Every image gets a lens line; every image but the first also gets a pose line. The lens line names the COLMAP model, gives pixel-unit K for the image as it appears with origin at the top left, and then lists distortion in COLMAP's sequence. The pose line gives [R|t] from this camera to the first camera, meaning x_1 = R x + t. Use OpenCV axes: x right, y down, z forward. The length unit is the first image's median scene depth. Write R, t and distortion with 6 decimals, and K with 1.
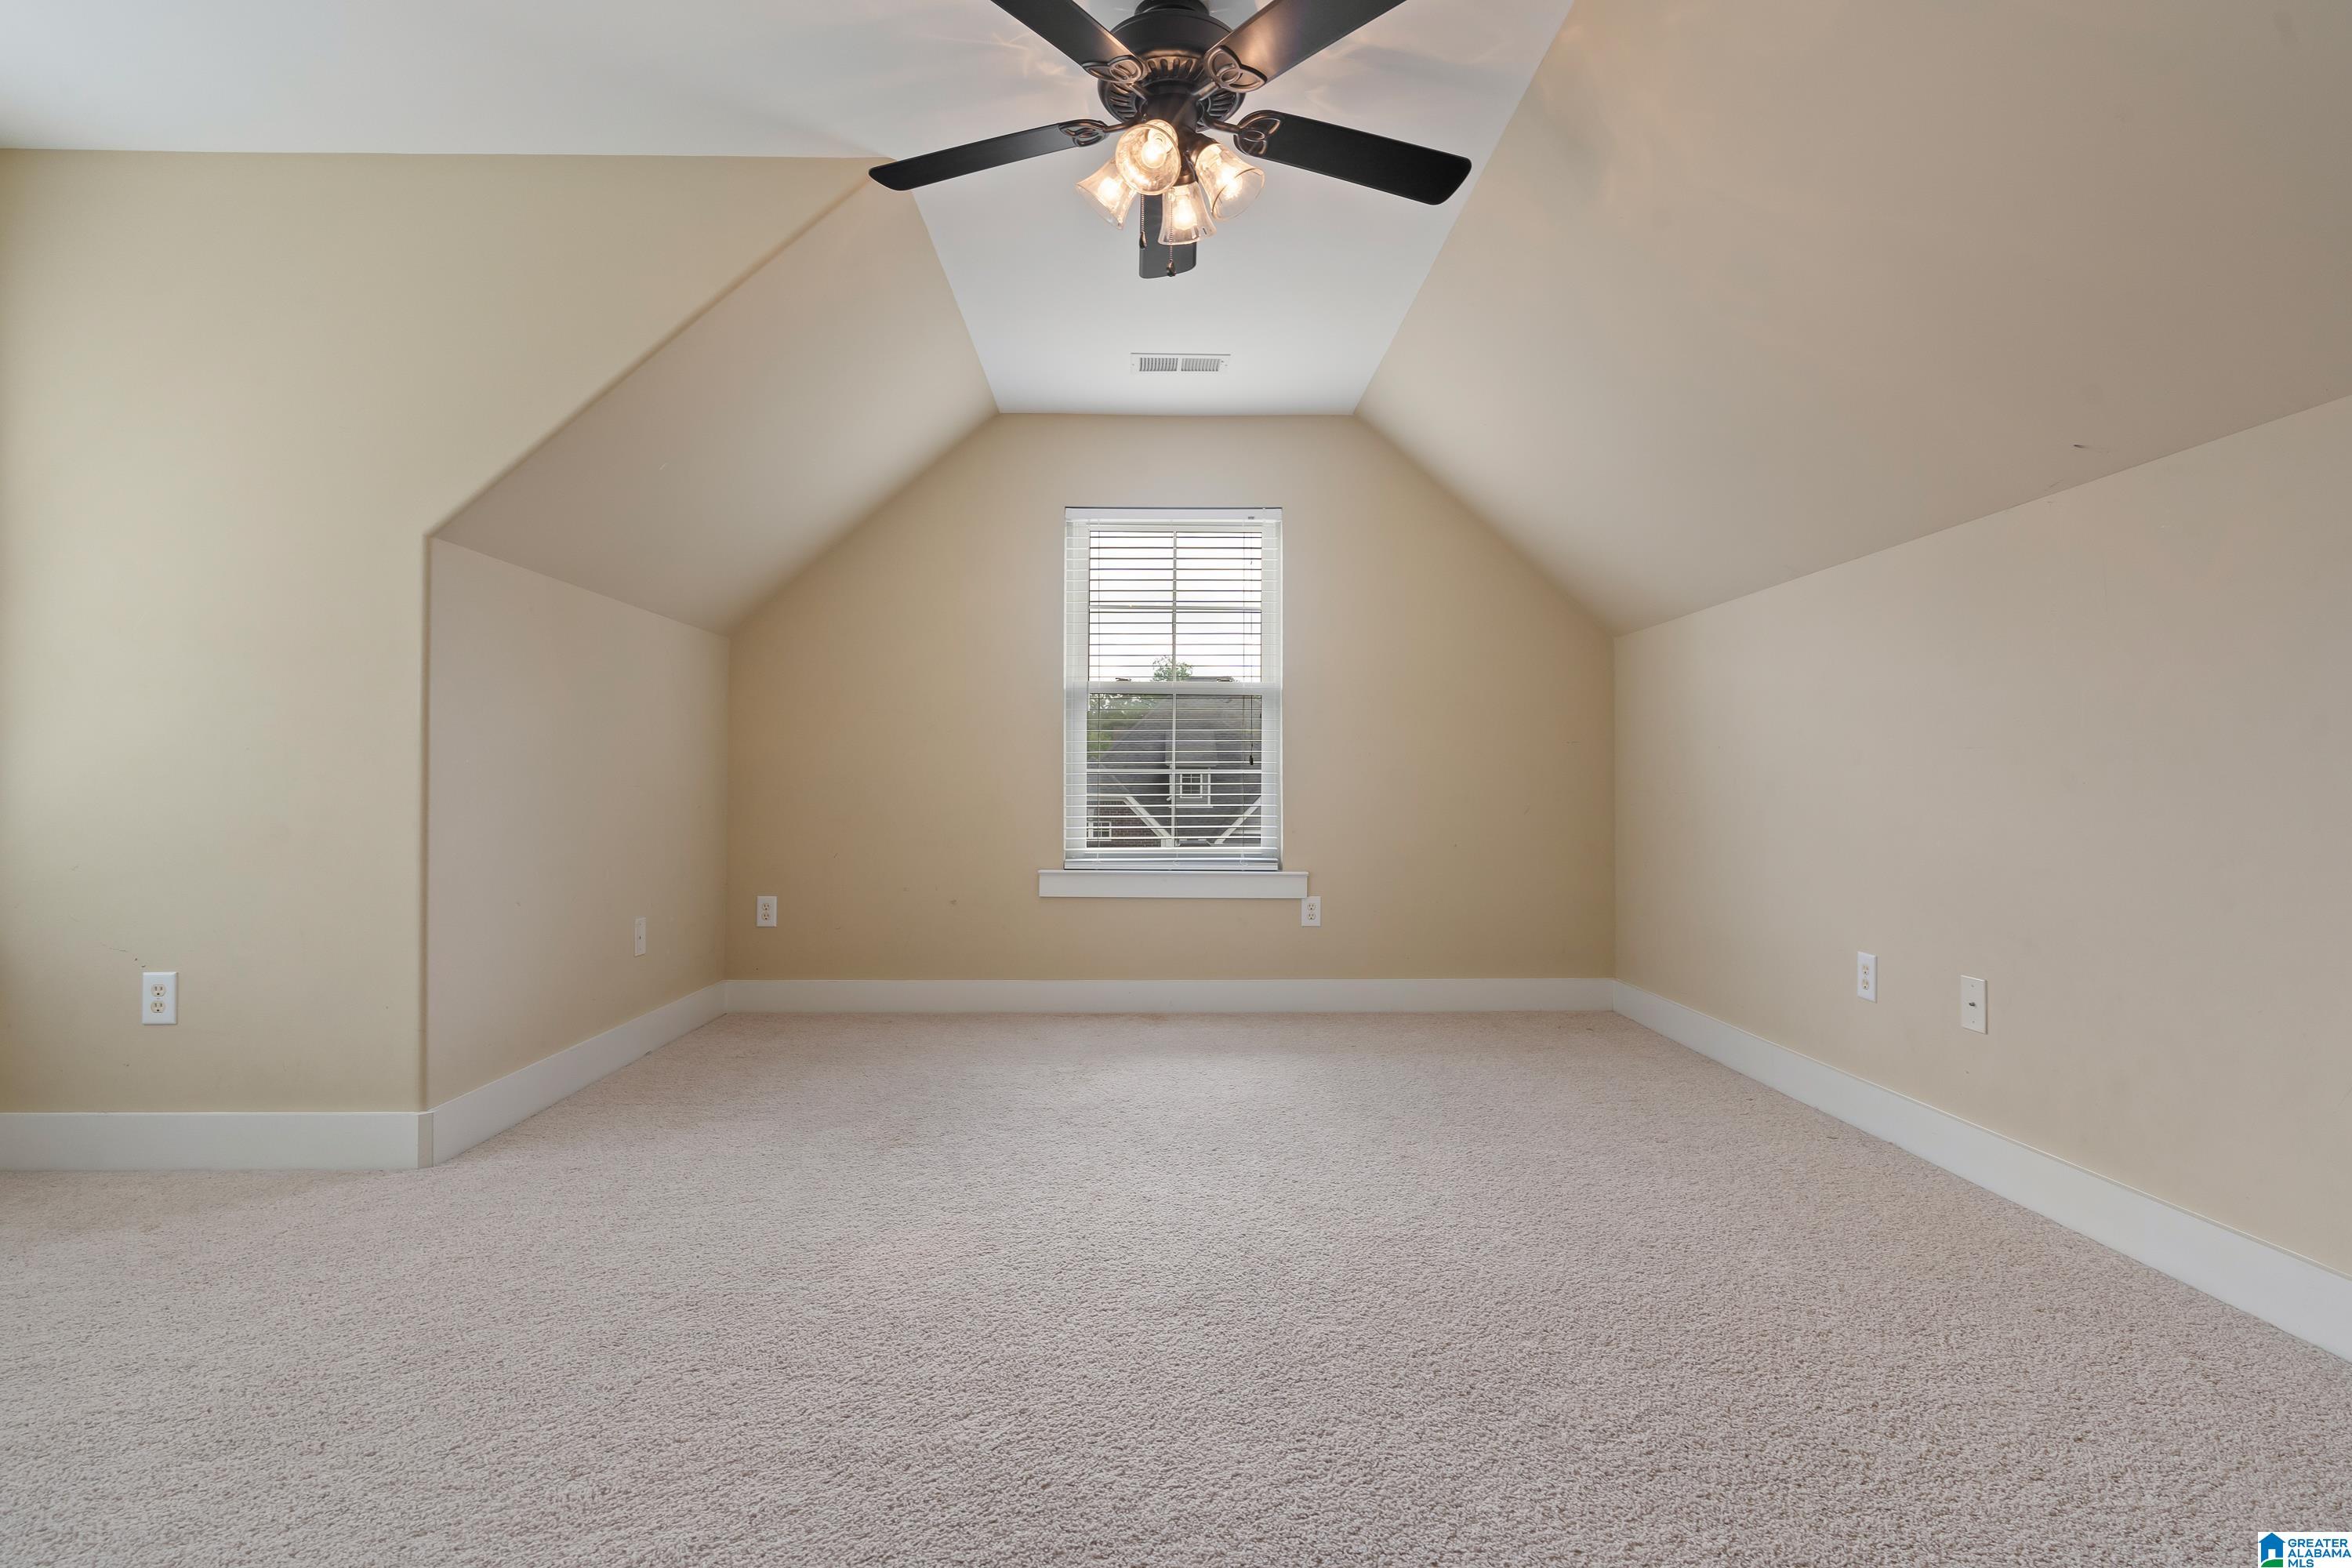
lens RADIAL K [[1160.7, 0, 1171.3], [0, 1160.7, 793.6], [0, 0, 1]] dist [-0.004519, -0.000191]
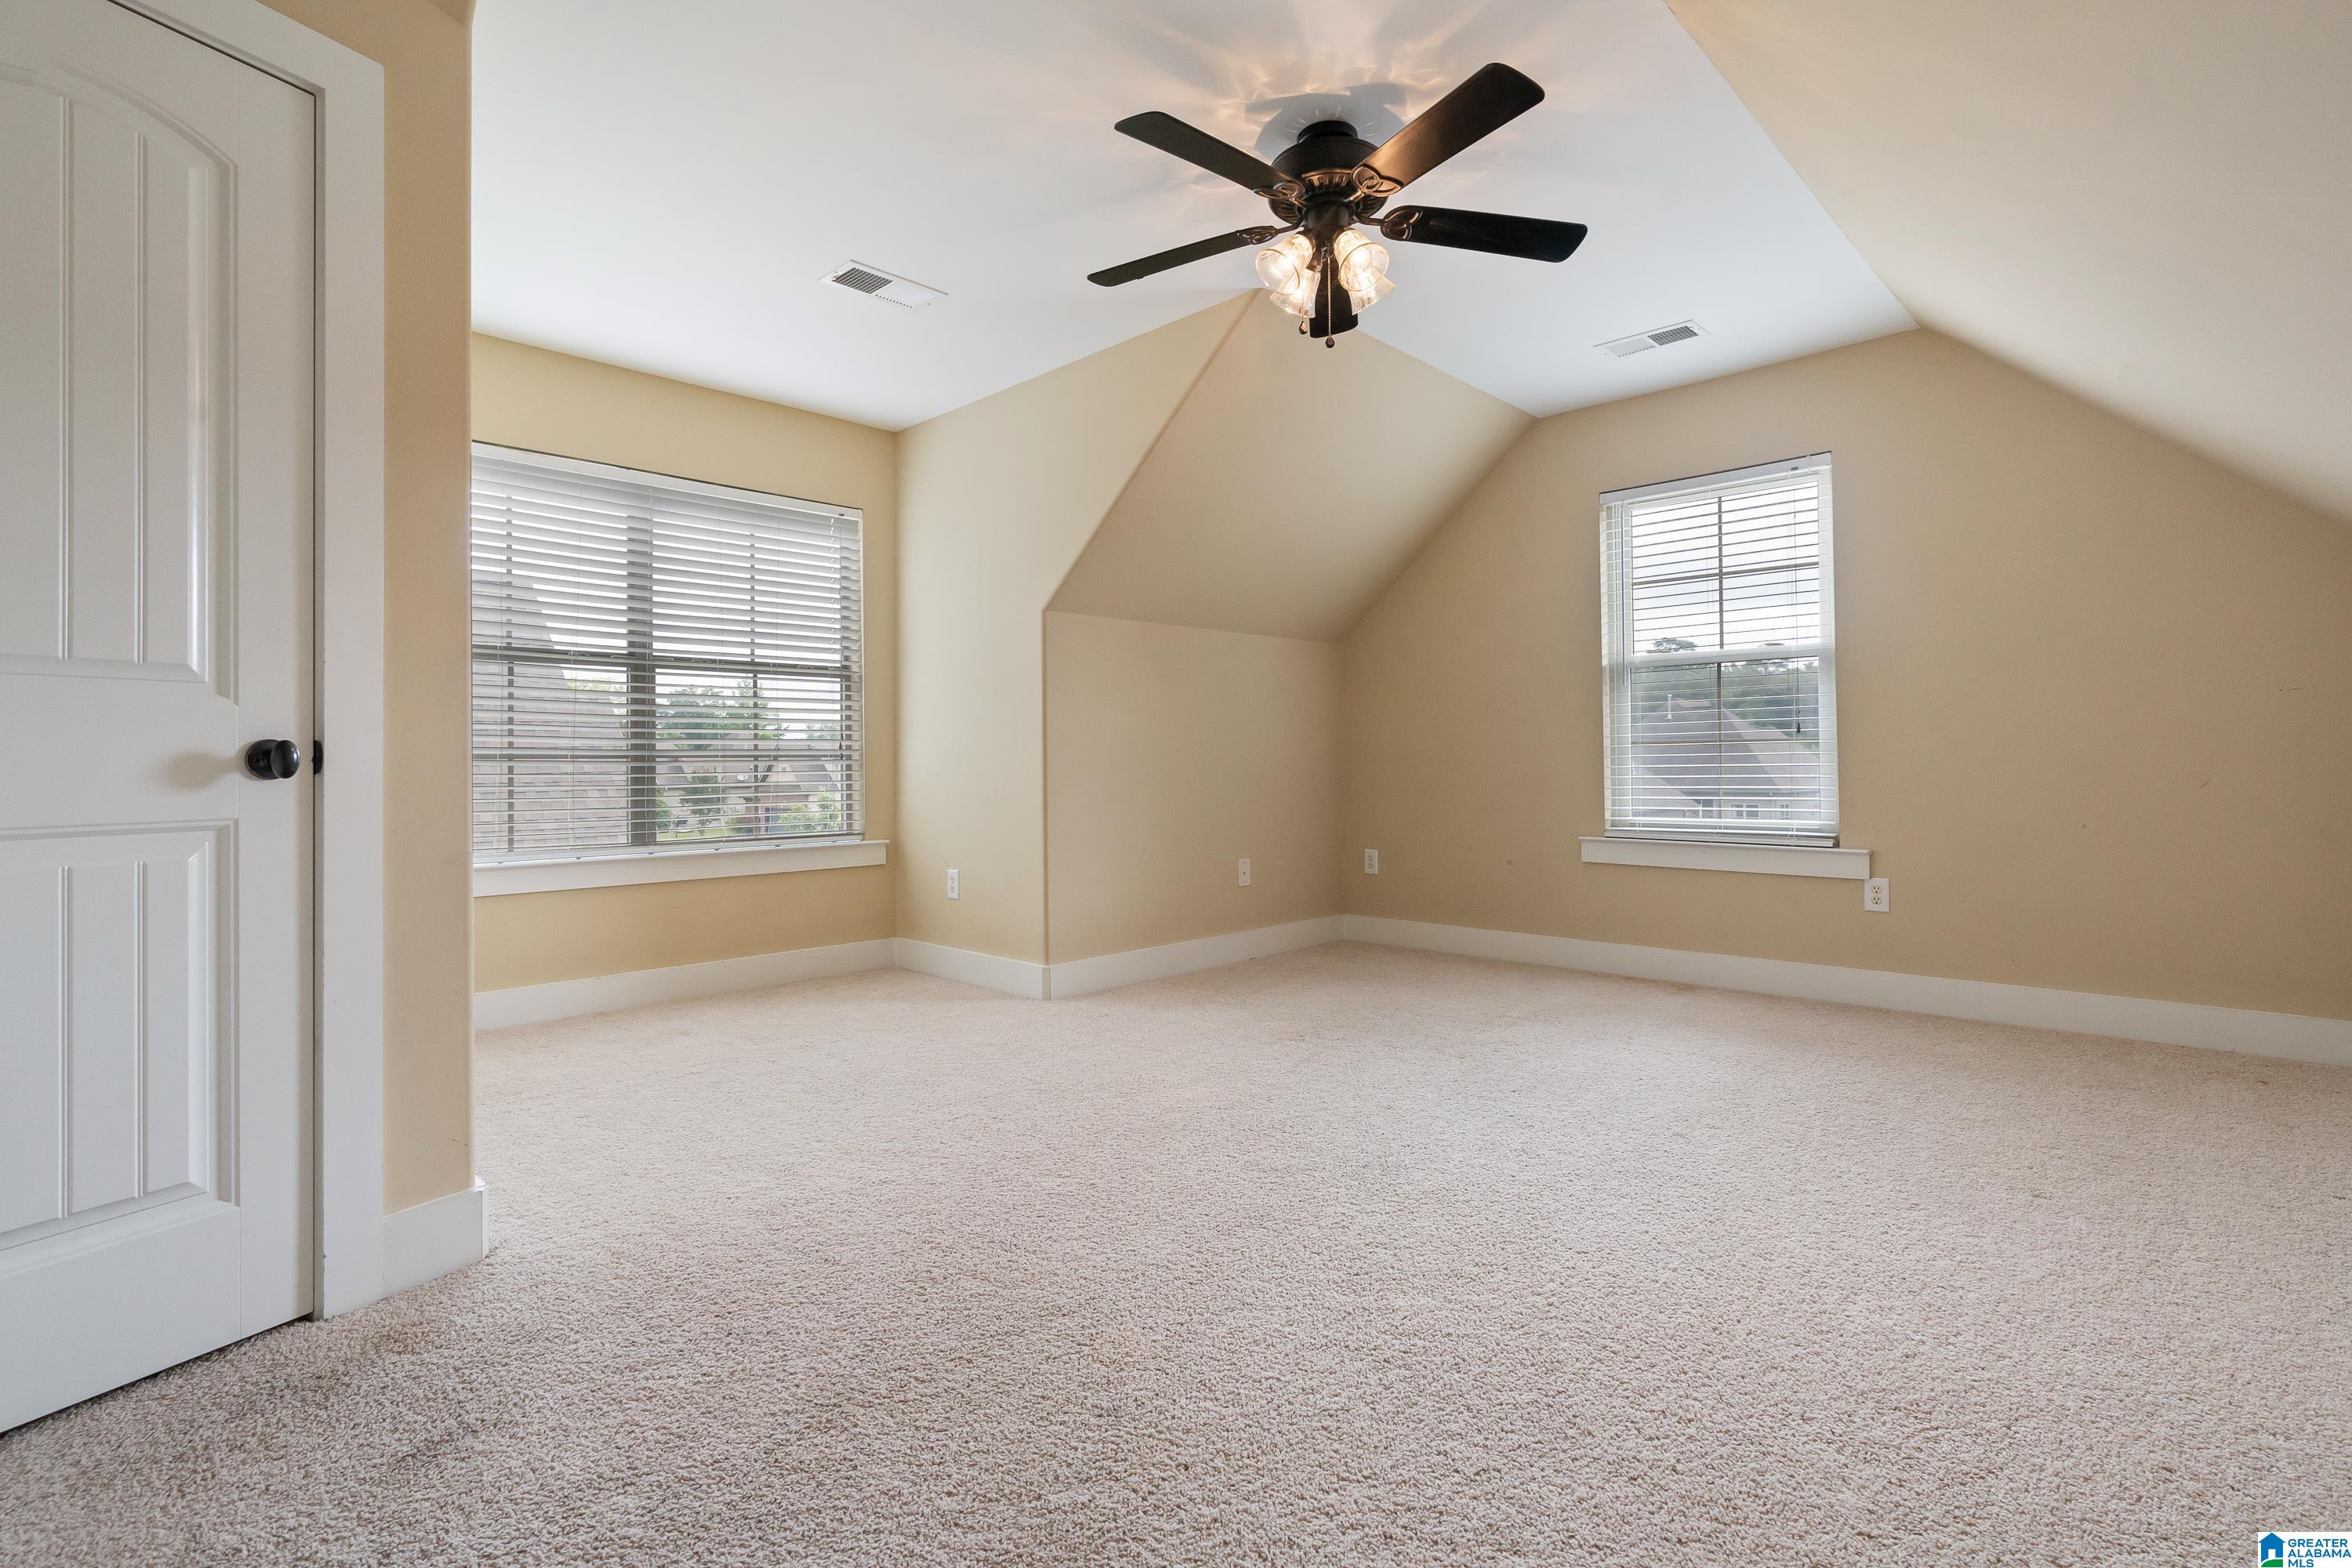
lens RADIAL K [[1078.0, 0, 1177.5], [0, 1078.0, 769.9], [0, 0, 1]] dist [-0.007312, 0.003048]
pose [[0.712770, -0.004250, -0.701385, 0.318804], [0.007480, 0.999971, 0.001542, -0.000079], [0.701358, -0.006345, 0.712781, 0.033230]]
